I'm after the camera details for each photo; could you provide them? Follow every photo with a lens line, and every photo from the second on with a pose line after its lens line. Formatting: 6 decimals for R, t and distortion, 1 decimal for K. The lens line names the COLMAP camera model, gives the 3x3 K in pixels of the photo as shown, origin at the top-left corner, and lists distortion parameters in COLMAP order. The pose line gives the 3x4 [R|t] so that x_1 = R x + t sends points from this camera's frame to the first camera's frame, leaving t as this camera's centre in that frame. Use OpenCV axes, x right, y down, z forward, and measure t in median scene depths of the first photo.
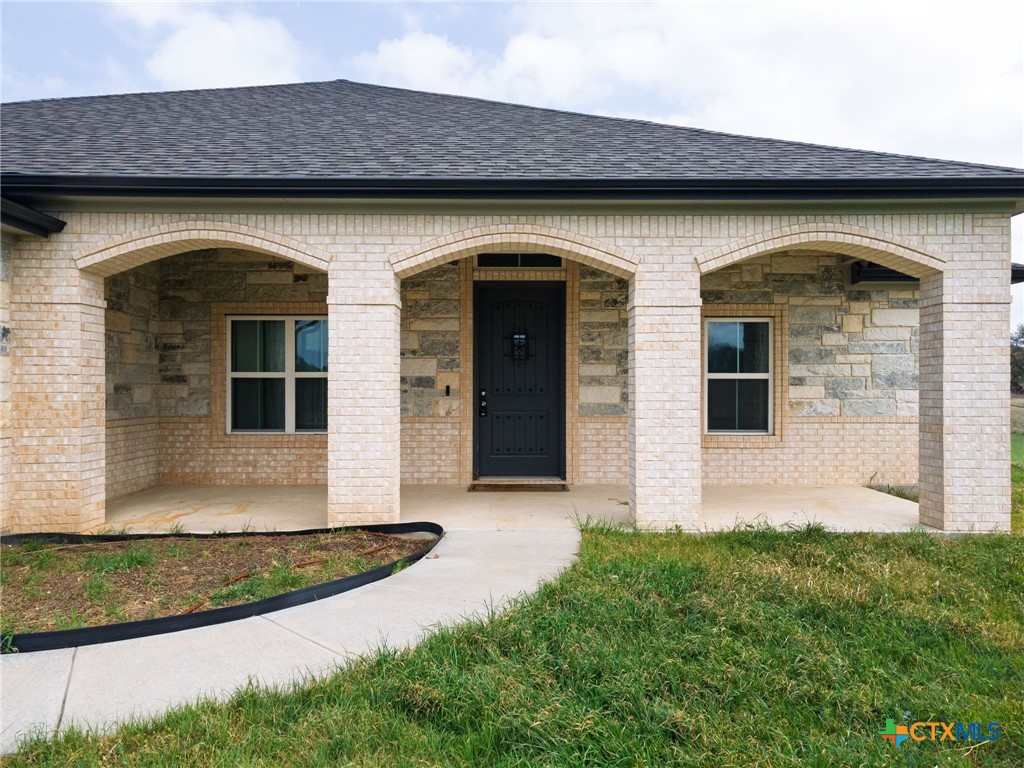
lens RADIAL K [[866.8, 0, 507.3], [0, 866.8, 380.9], [0, 0, 1]] dist [0.083638, 0.023765]
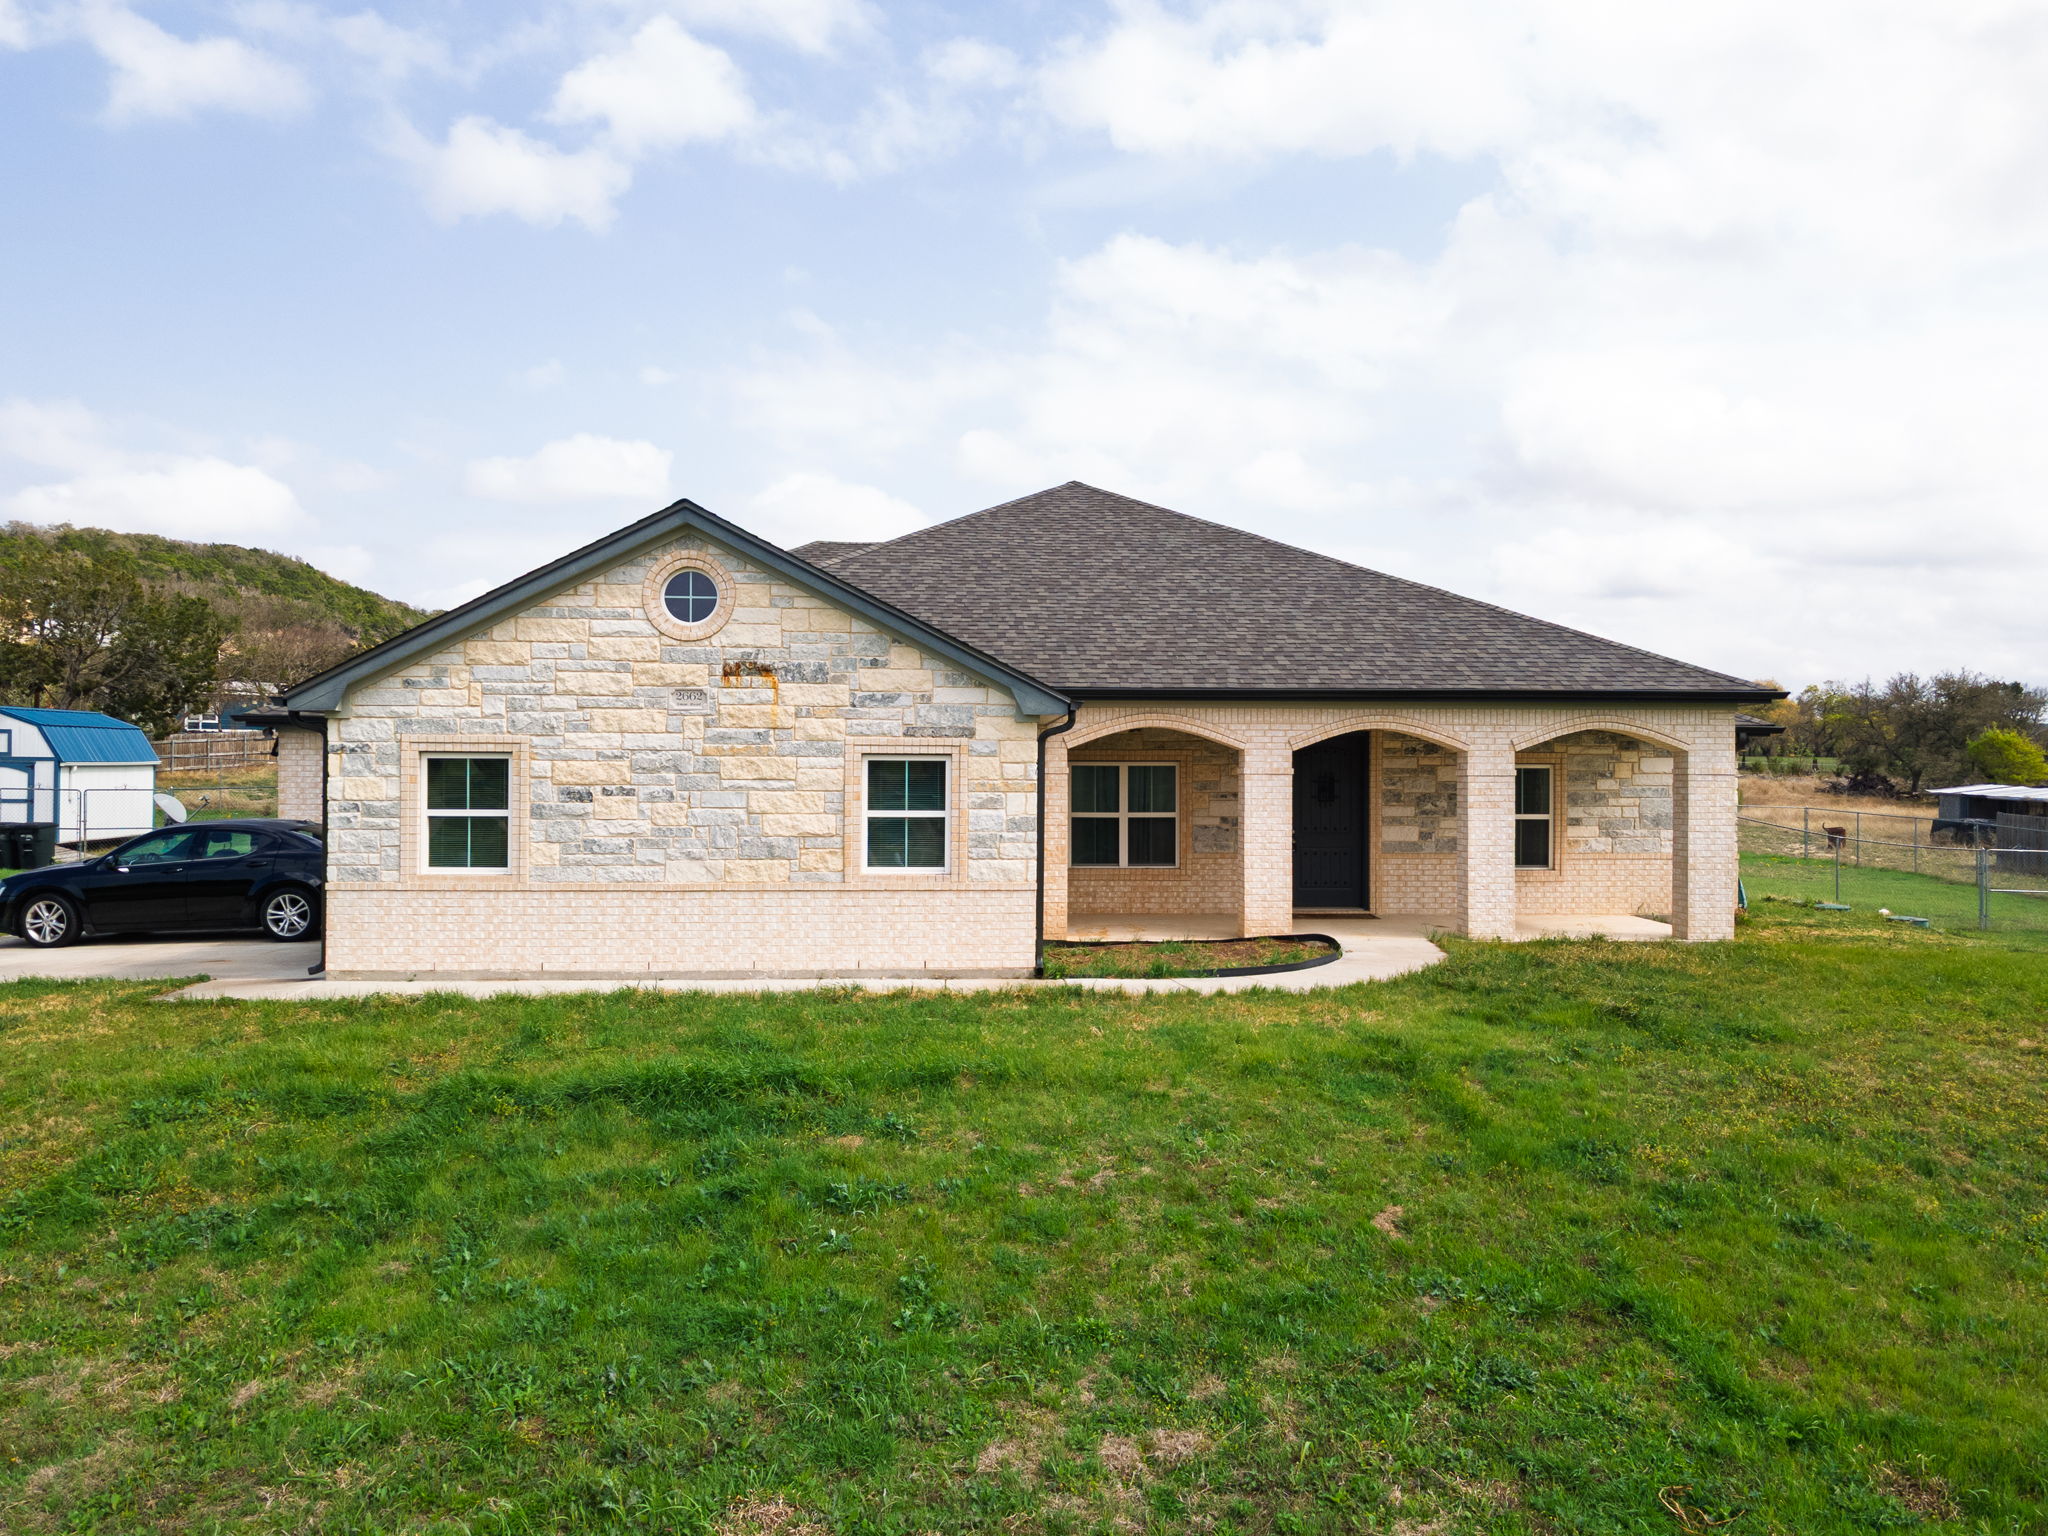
lens RADIAL K [[1733.5, 0, 1035.3], [0, 1733.5, 780.0], [0, 0, 1]] dist [0.083638, 0.023765]
pose [[0.998559, 0.003598, 0.053543, -0.483741], [-0.004234, 0.999922, 0.011776, -0.077696], [-0.053496, -0.011986, 0.998496, -1.210049]]
